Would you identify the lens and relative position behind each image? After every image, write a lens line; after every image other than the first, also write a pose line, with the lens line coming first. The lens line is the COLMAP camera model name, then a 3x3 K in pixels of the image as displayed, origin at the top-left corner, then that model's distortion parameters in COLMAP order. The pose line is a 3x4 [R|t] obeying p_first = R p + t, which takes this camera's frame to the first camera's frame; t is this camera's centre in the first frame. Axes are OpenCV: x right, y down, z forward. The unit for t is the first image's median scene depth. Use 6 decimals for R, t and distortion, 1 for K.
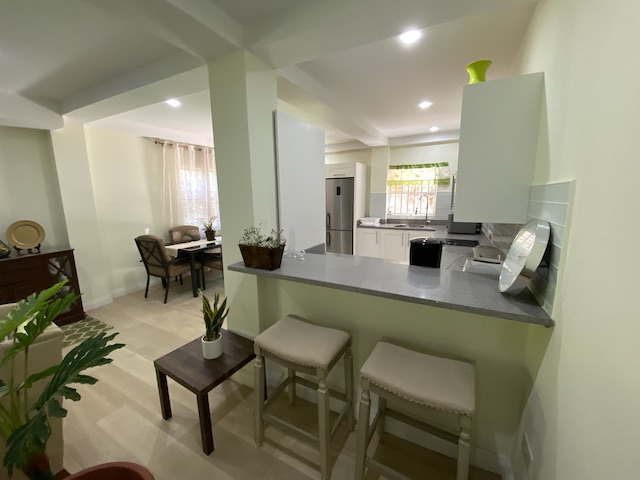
lens RADIAL K [[259.7, 0, 318.0], [0, 259.7, 240.1], [0, 0, 1]] dist [0.028161, -0.023713]
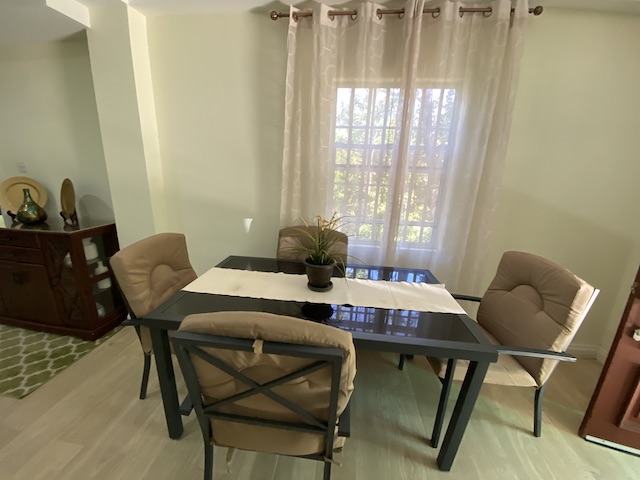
lens RADIAL K [[259.7, 0, 318.0], [0, 259.7, 240.1], [0, 0, 1]] dist [0.028161, -0.023713]
pose [[0.360587, 0.262809, -0.894935, -0.132422], [-0.208657, 0.957896, 0.197226, -0.124268], [0.909087, 0.115617, 0.400241, 0.856571]]
